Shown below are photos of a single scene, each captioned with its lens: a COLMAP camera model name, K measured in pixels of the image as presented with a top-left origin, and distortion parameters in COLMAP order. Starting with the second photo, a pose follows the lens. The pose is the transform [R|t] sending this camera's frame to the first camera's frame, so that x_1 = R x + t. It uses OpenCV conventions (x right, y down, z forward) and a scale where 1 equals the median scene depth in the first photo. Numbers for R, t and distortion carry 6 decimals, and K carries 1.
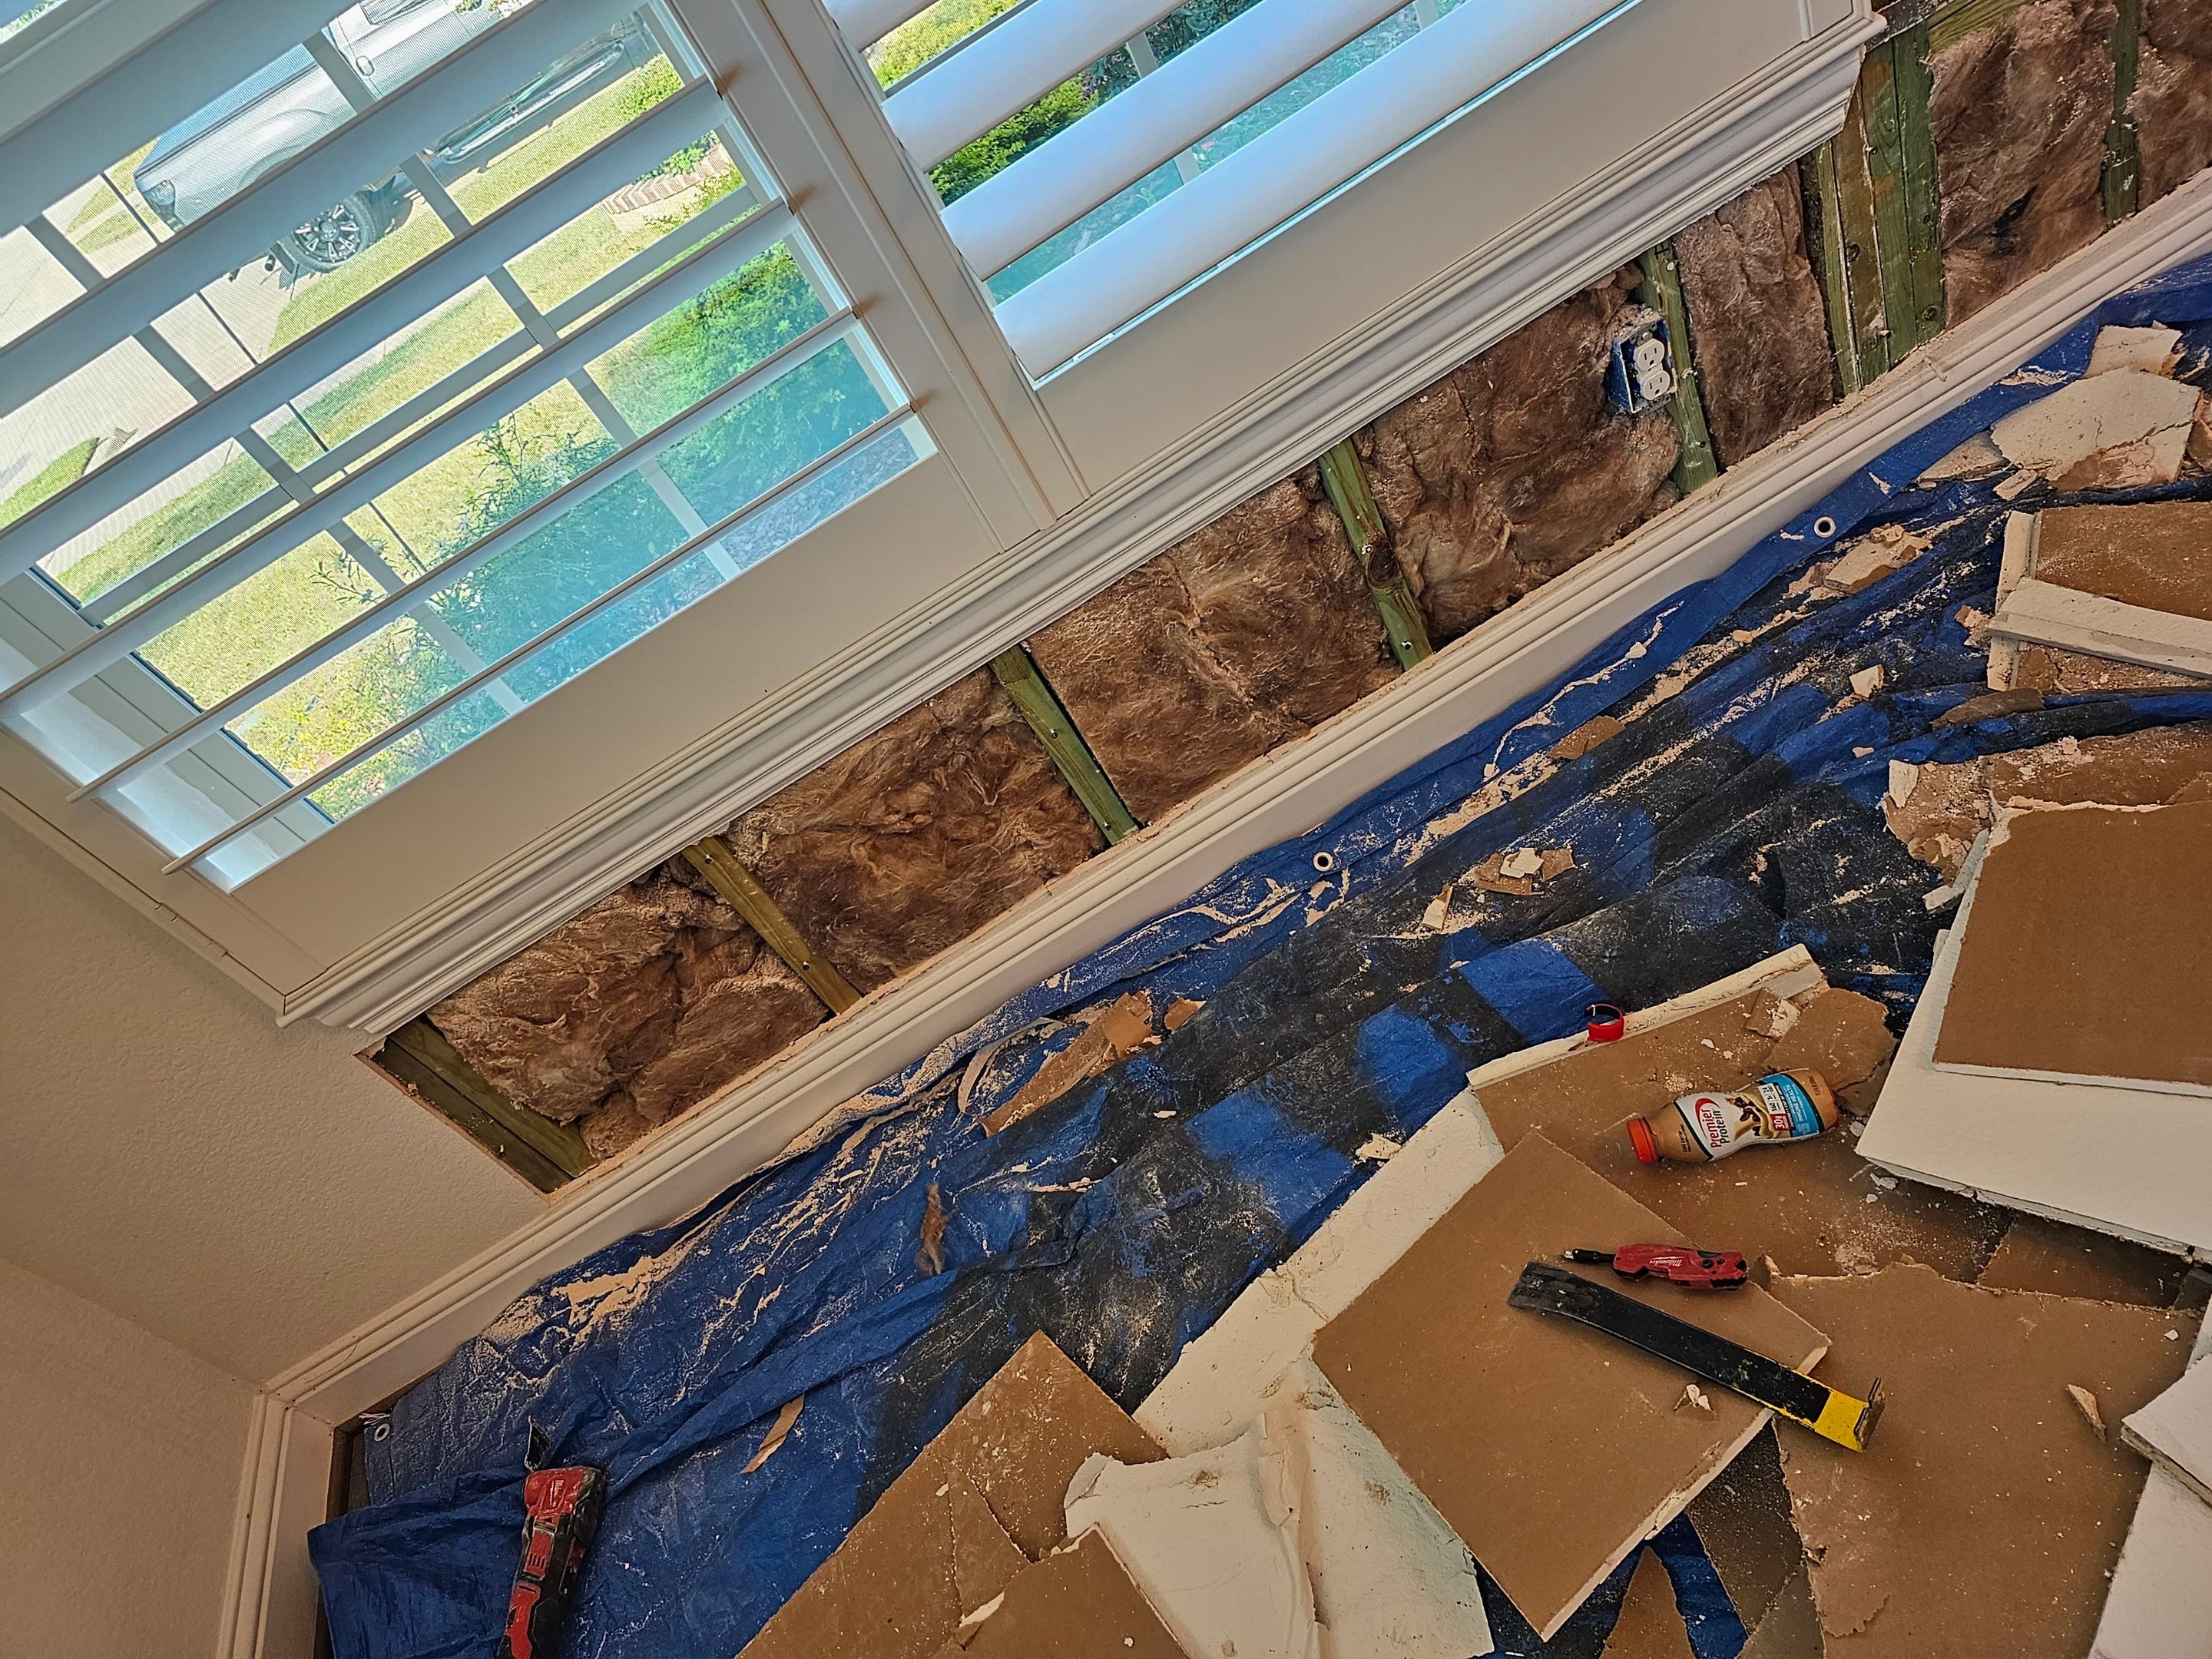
lens RADIAL K [[1495.0, 0, 1075.9], [0, 1495.0, 820.1], [0, 0, 1]] dist [0.067627, -0.072796]
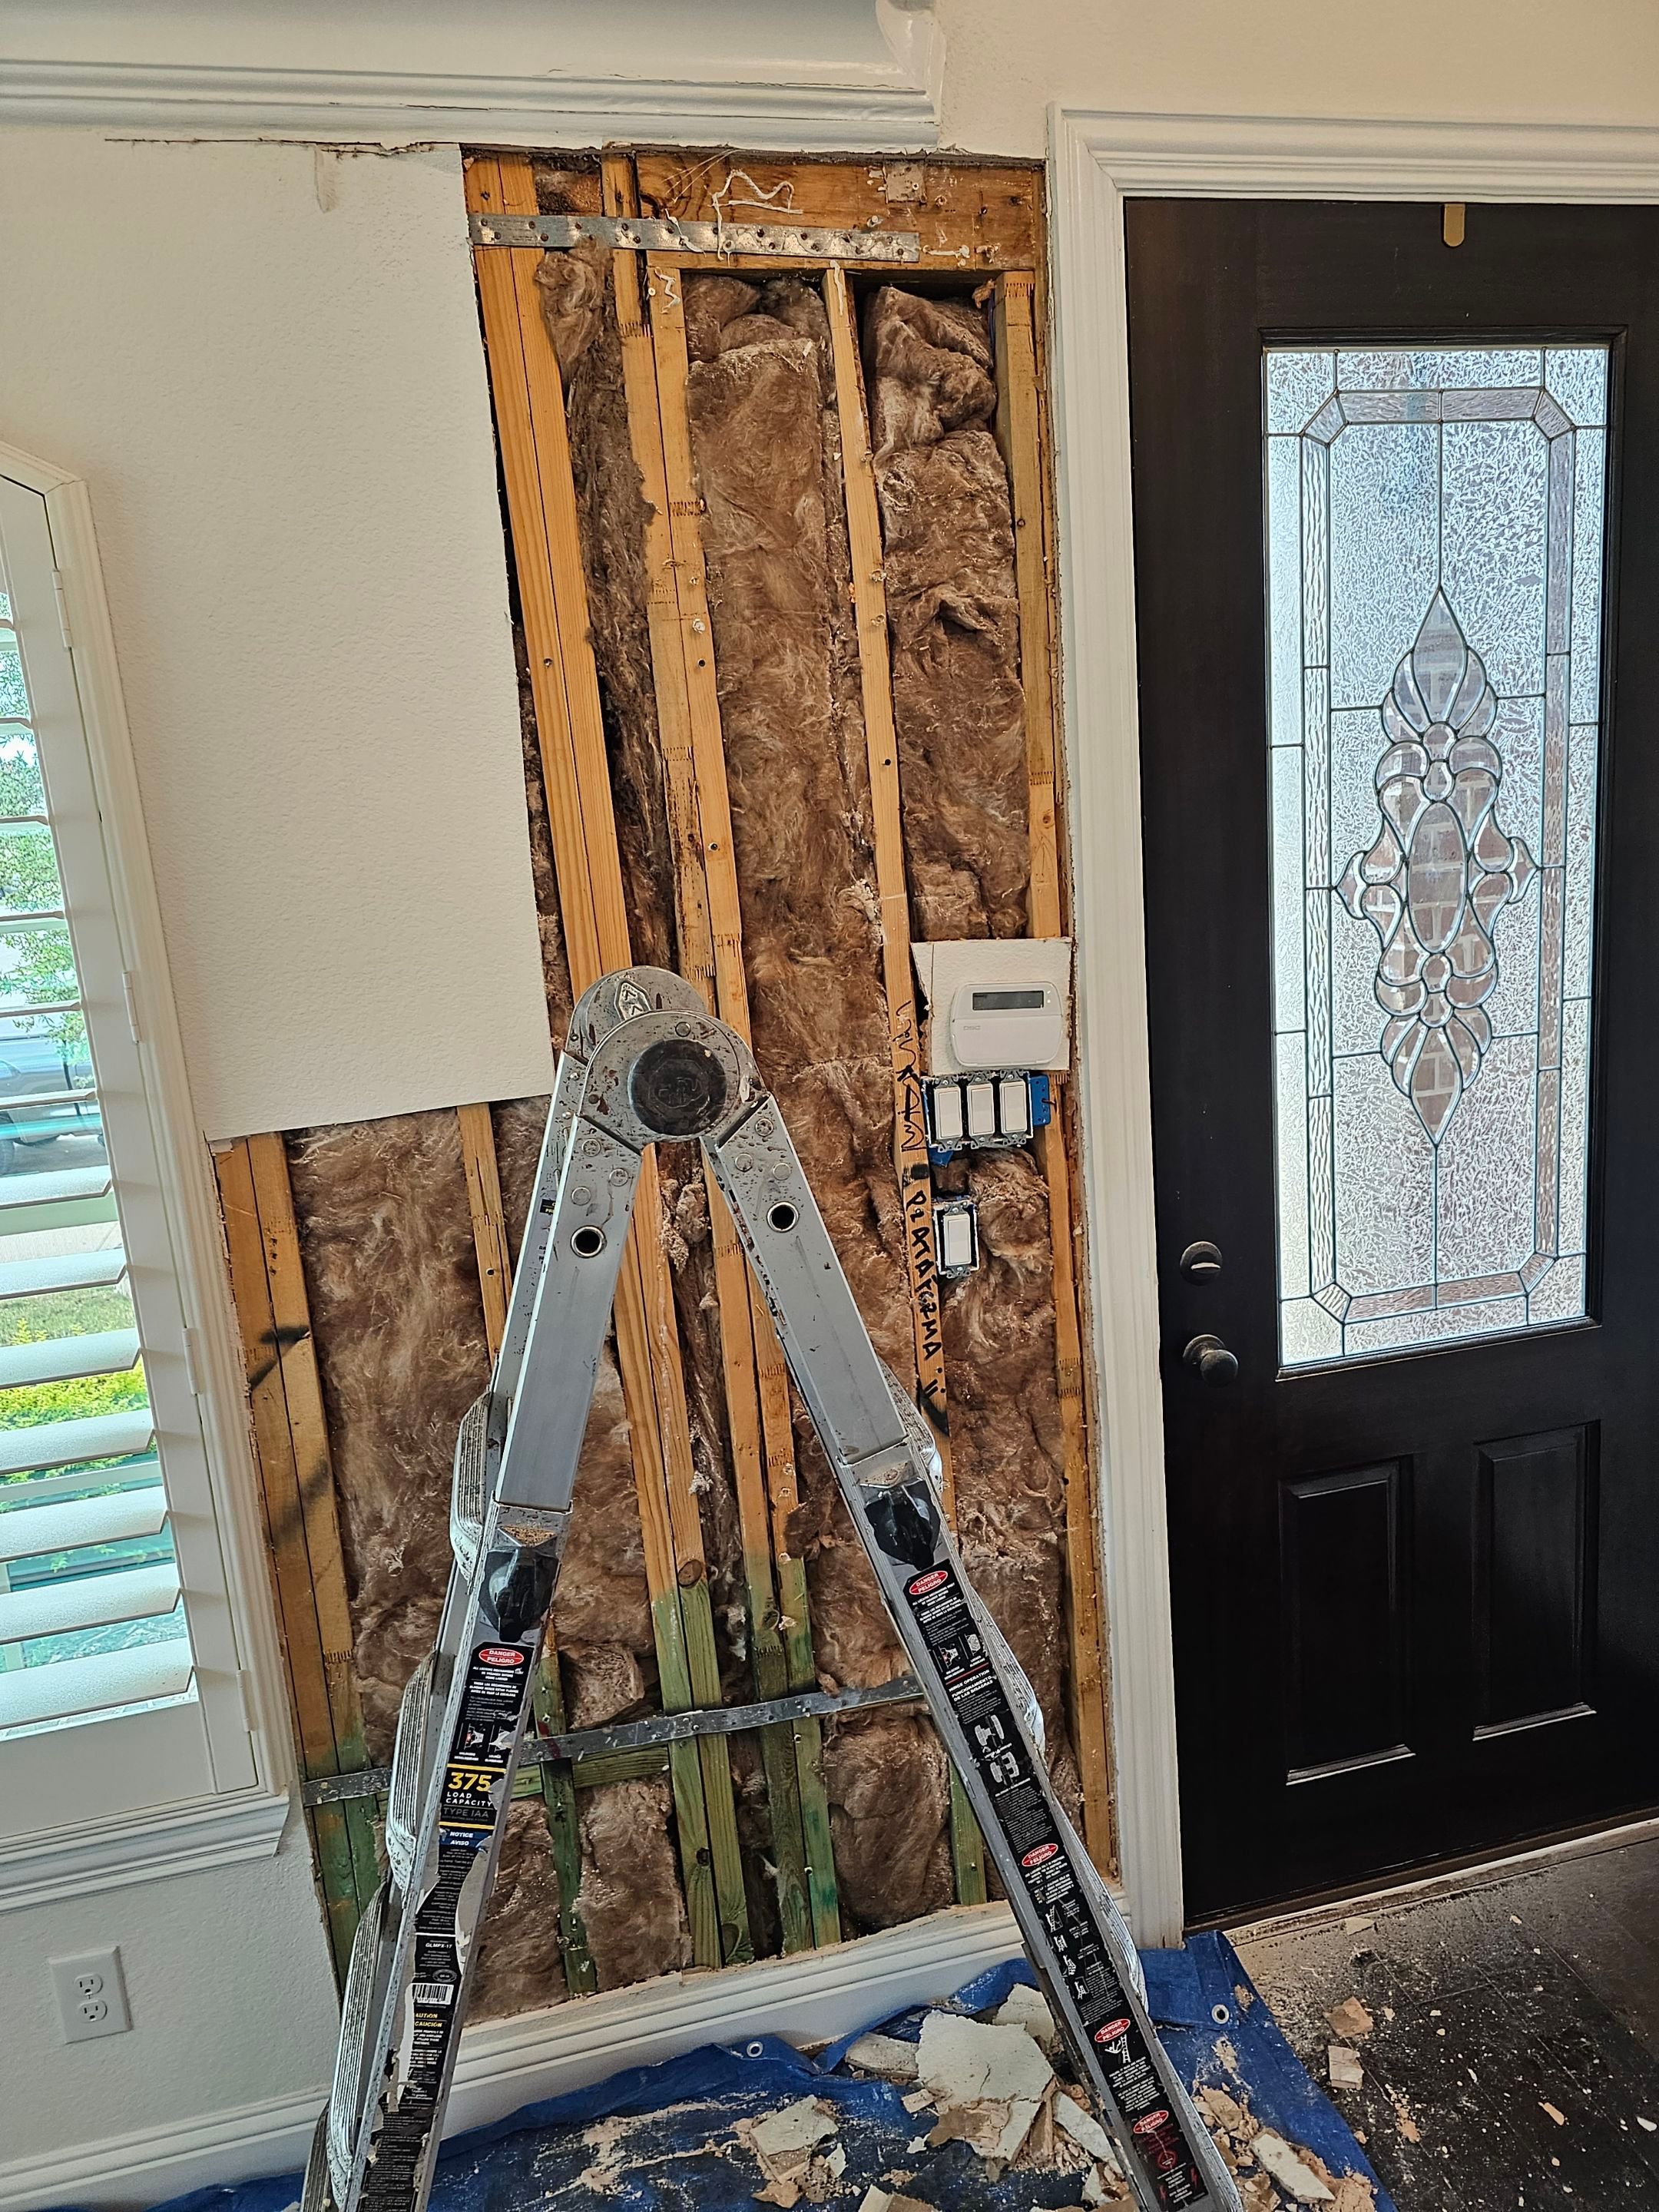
lens RADIAL K [[1453.4, 0, 829.3], [0, 1453.4, 1085.6], [0, 0, 1]] dist [0.077028, -0.090372]
pose [[0.928825, 0.369102, -0.032374, 0.666596], [-0.327716, 0.777615, -0.536579, -0.406396], [-0.172878, 0.508998, 0.843229, -0.386104]]
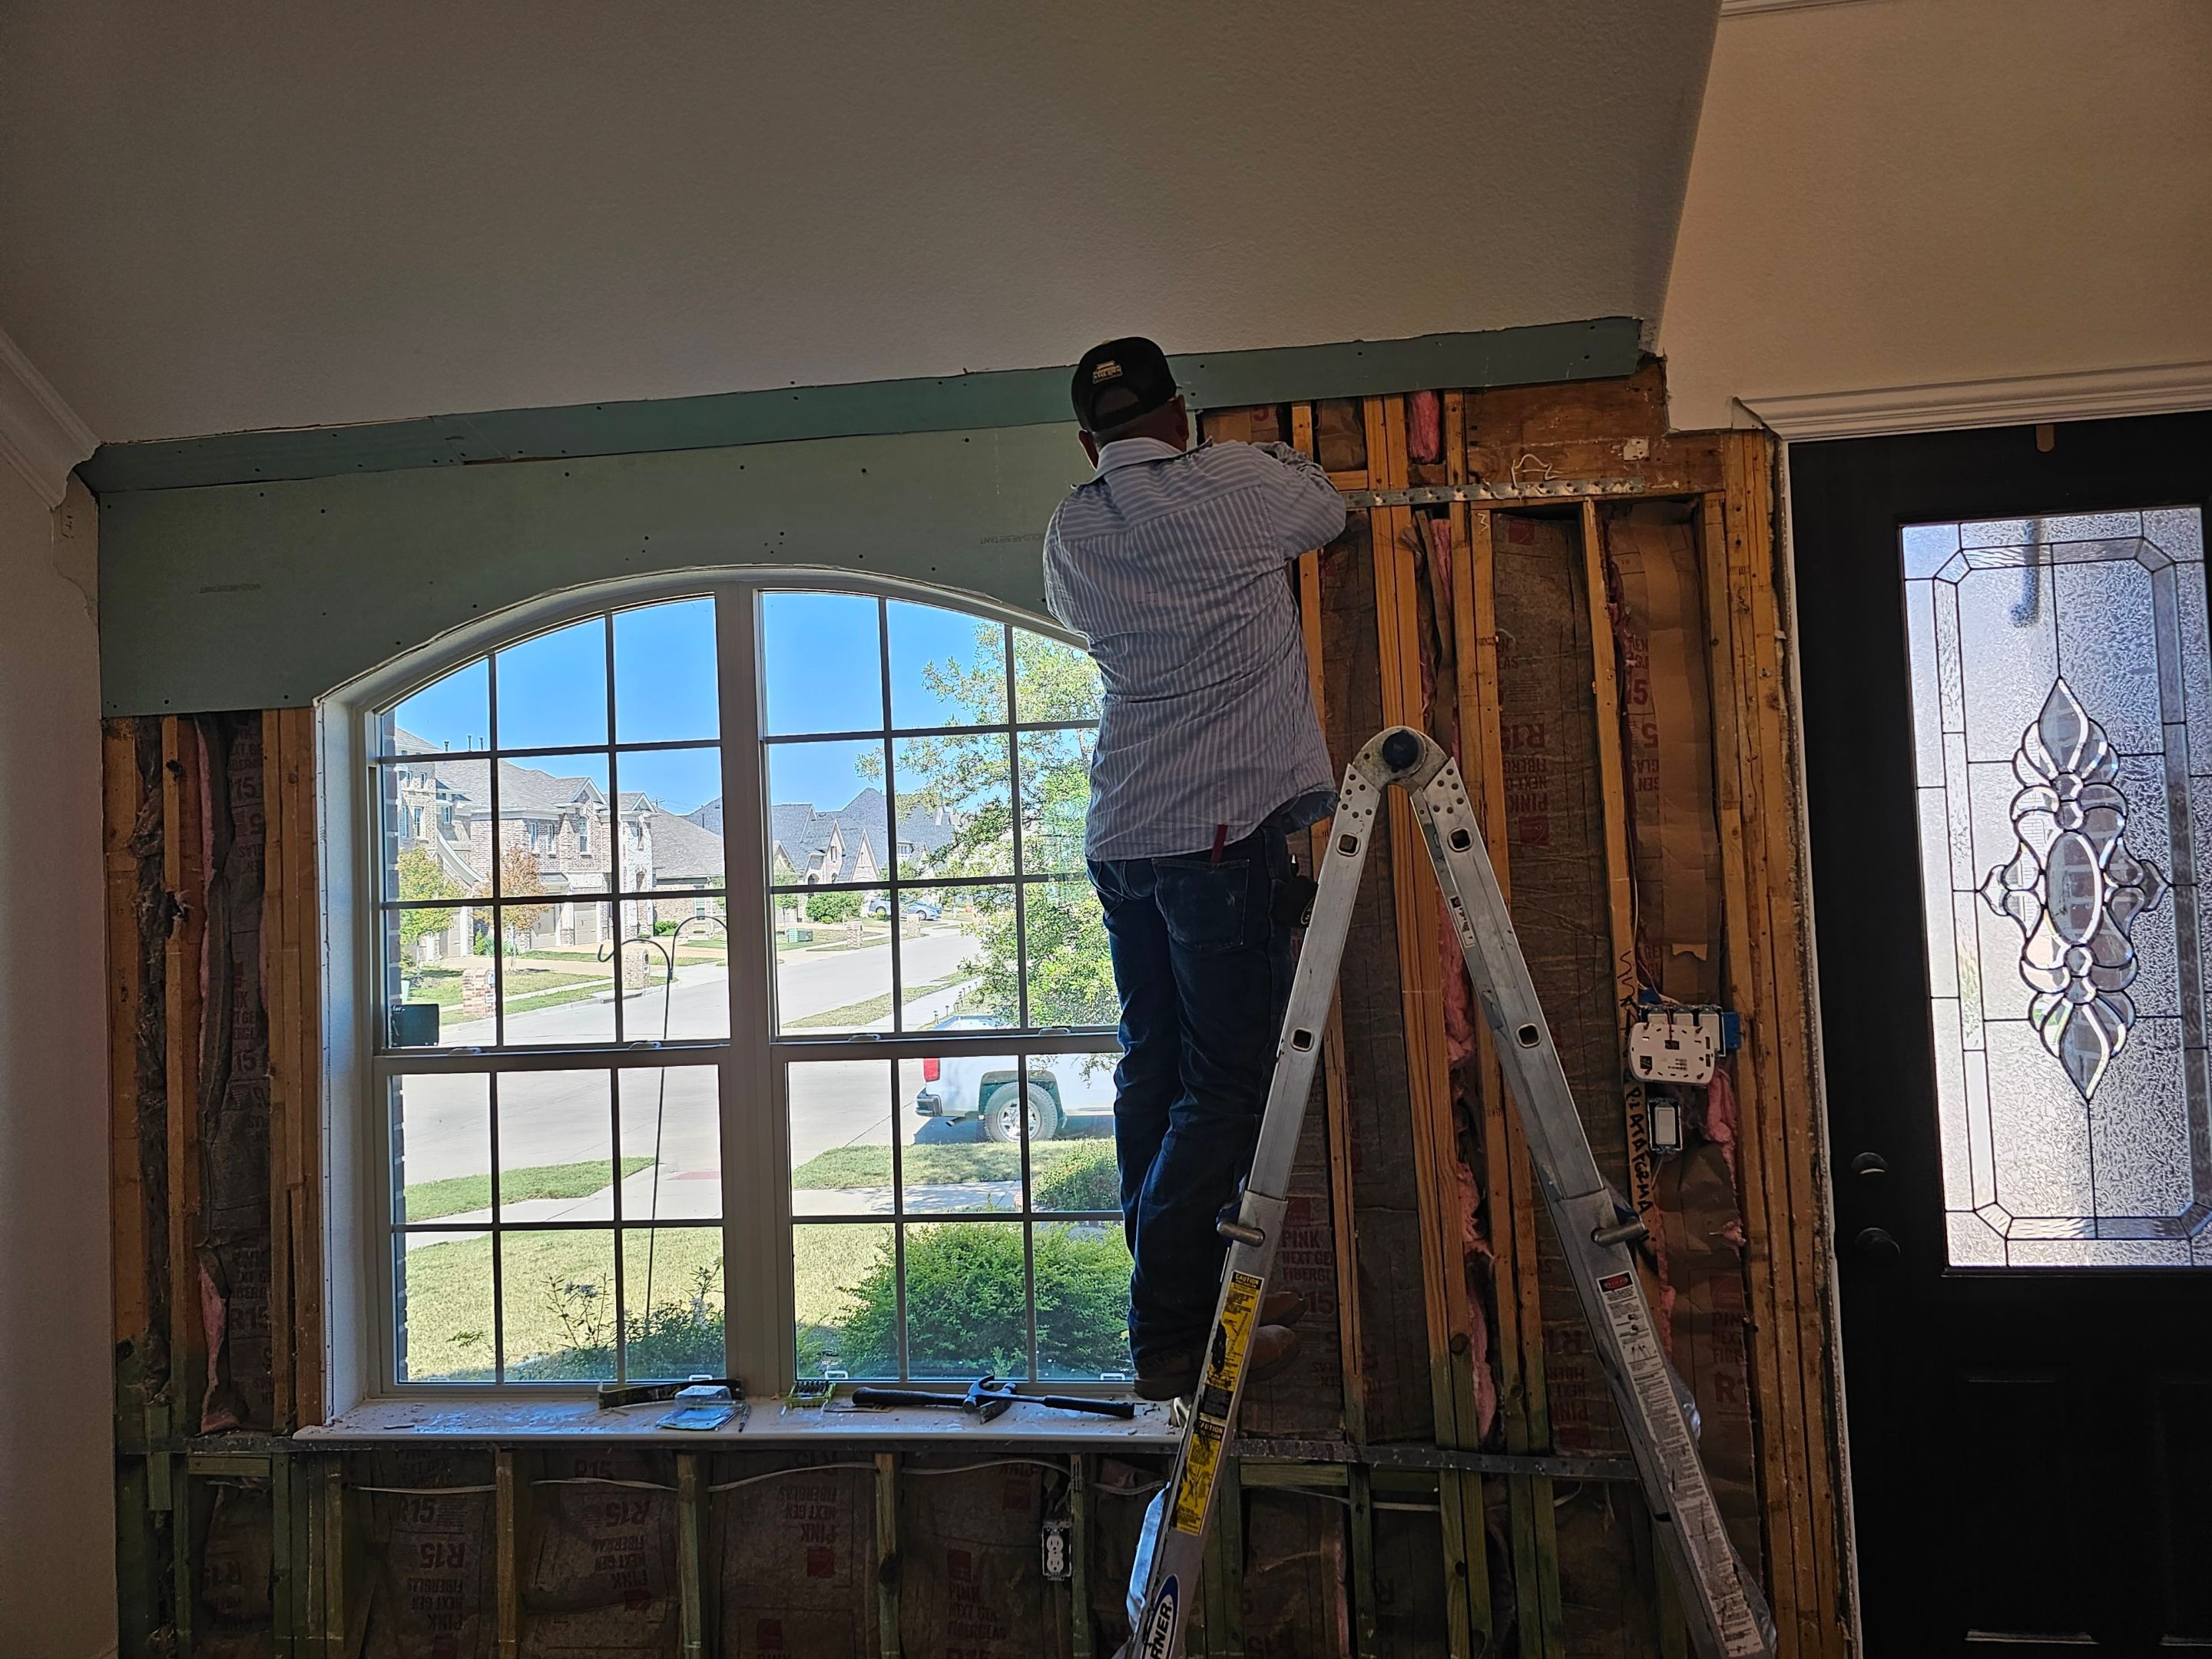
lens RADIAL K [[1505.9, 0, 1114.1], [0, 1505.9, 817.7], [0, 0, 1]] dist [0.043368, -0.035476]
pose [[0.819340, 0.375856, -0.432914, 0.867736], [-0.567273, 0.640781, -0.517303, 0.034639], [0.082972, 0.669427, 0.738230, -0.889768]]
